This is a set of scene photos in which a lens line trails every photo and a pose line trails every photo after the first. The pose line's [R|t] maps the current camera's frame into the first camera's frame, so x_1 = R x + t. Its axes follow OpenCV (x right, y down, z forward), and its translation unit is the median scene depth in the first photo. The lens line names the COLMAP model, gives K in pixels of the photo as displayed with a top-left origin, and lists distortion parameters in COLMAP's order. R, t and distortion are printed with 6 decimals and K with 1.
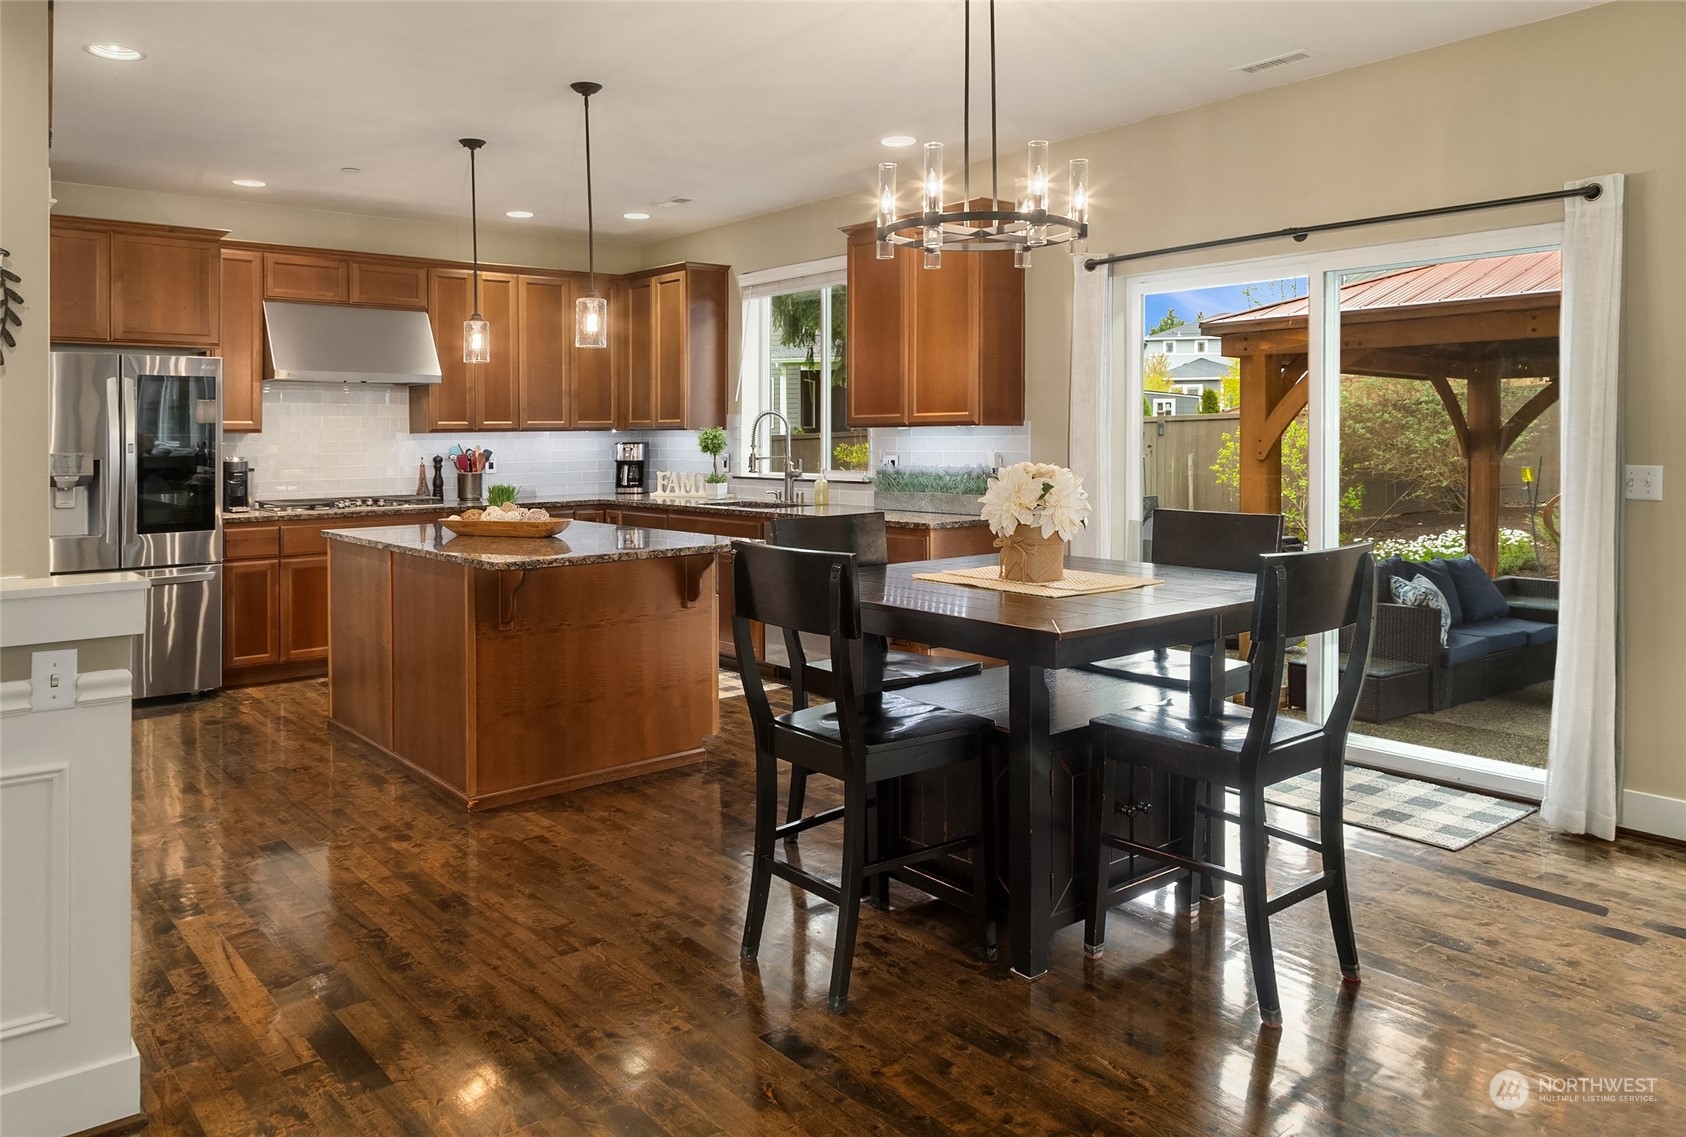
lens RADIAL K [[1173.4, 0, 815.1], [0, 1173.4, 415.9], [0, 0, 1]] dist [0.006789, 0.001468]
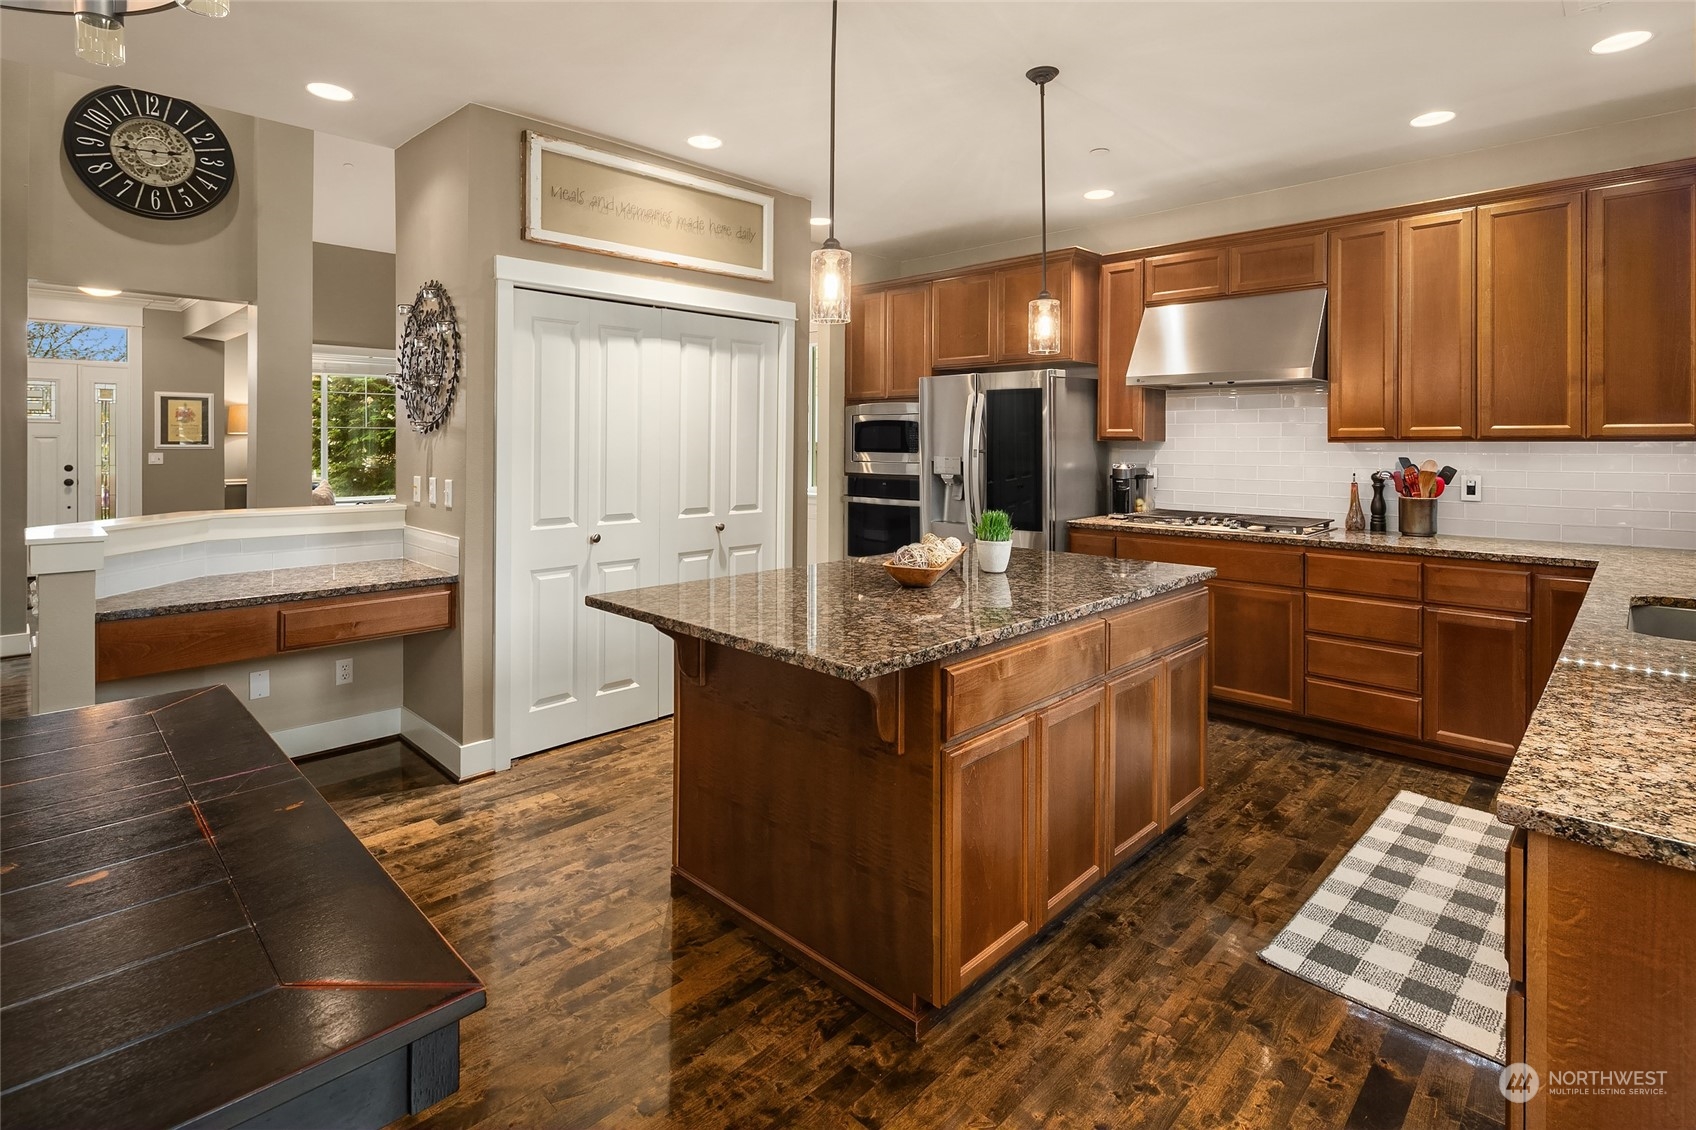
lens RADIAL K [[835.8, 0, 803.8], [0, 835.8, 439.3], [0, 0, 1]] dist [0.011088, -0.003079]
pose [[0.112554, 0.002333, -0.993643, 0.219130], [0.011748, 0.999924, 0.003678, 0.007229], [0.993576, -0.012087, 0.112519, 0.688449]]
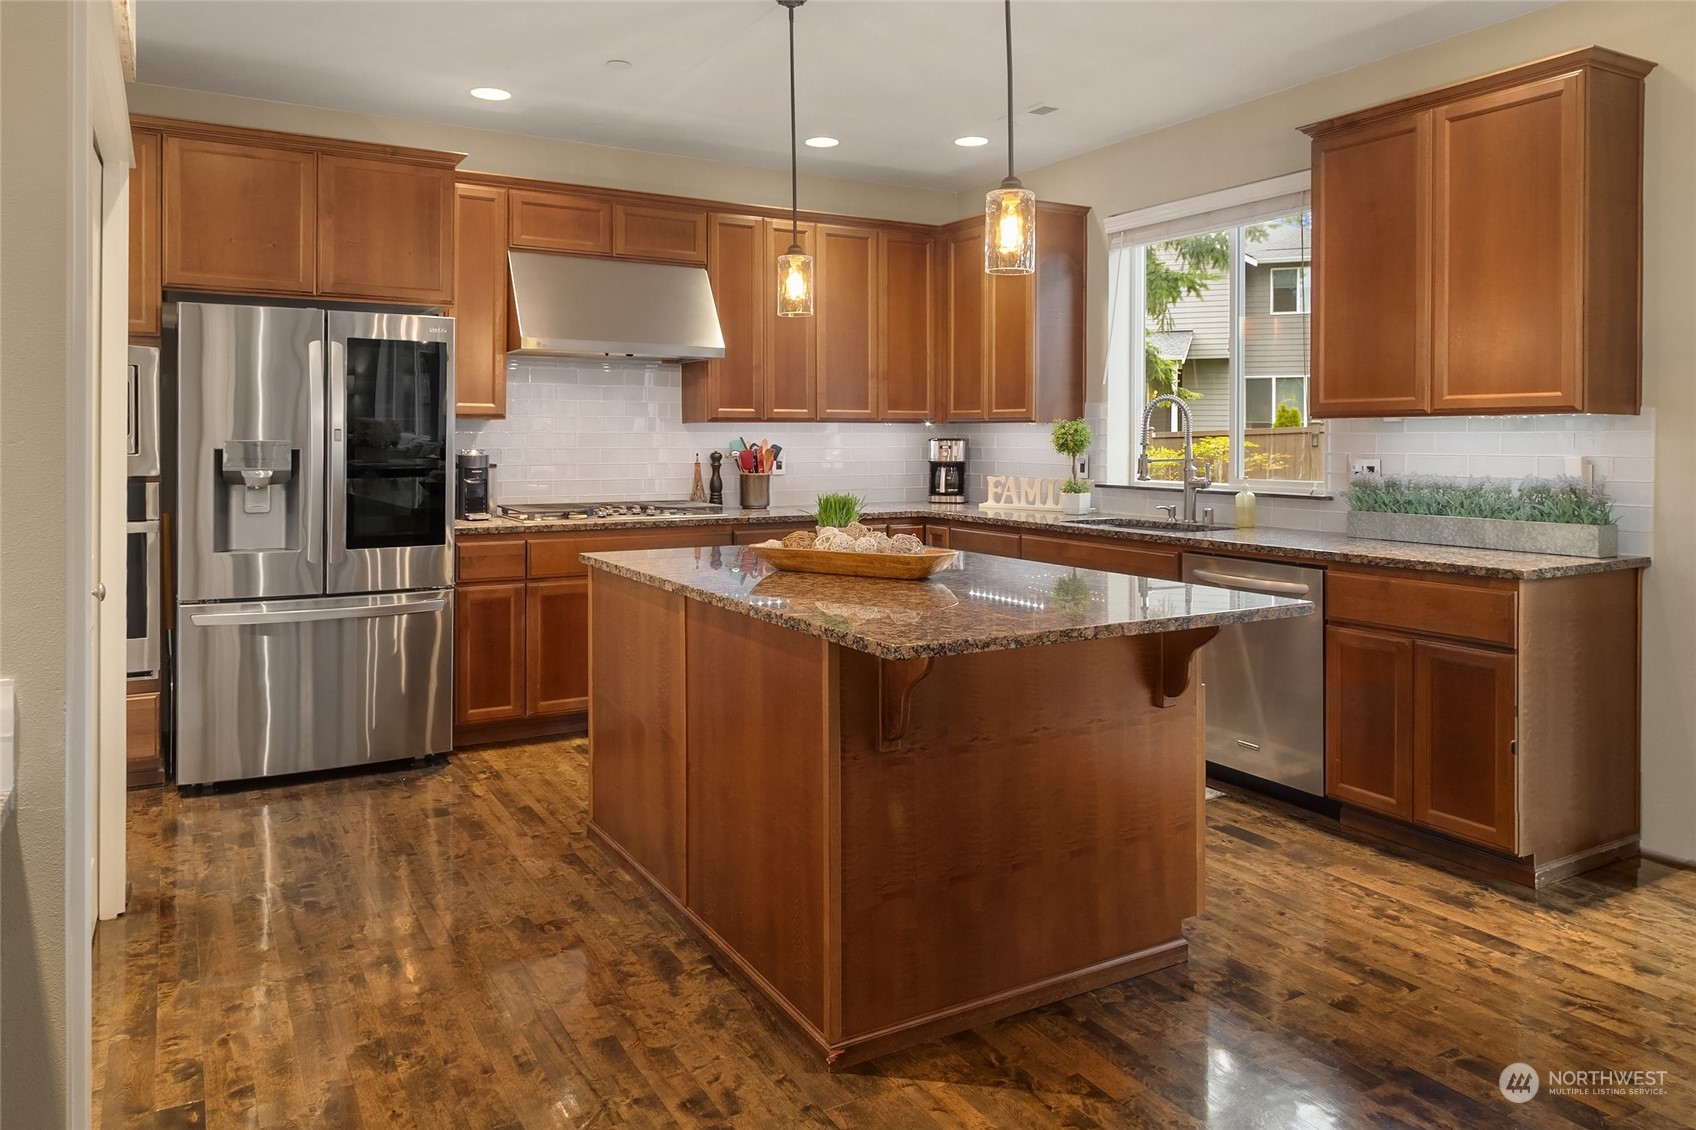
lens RADIAL K [[1133.7, 0, 865.1], [0, 1133.7, 437.5], [0, 0, 1]] dist [0.009326, 0.009862]
pose [[0.989766, 0.011926, -0.142202, -0.135354], [-0.009738, 0.999823, 0.016078, 0.013223], [0.142369, -0.014529, 0.989707, 0.306696]]
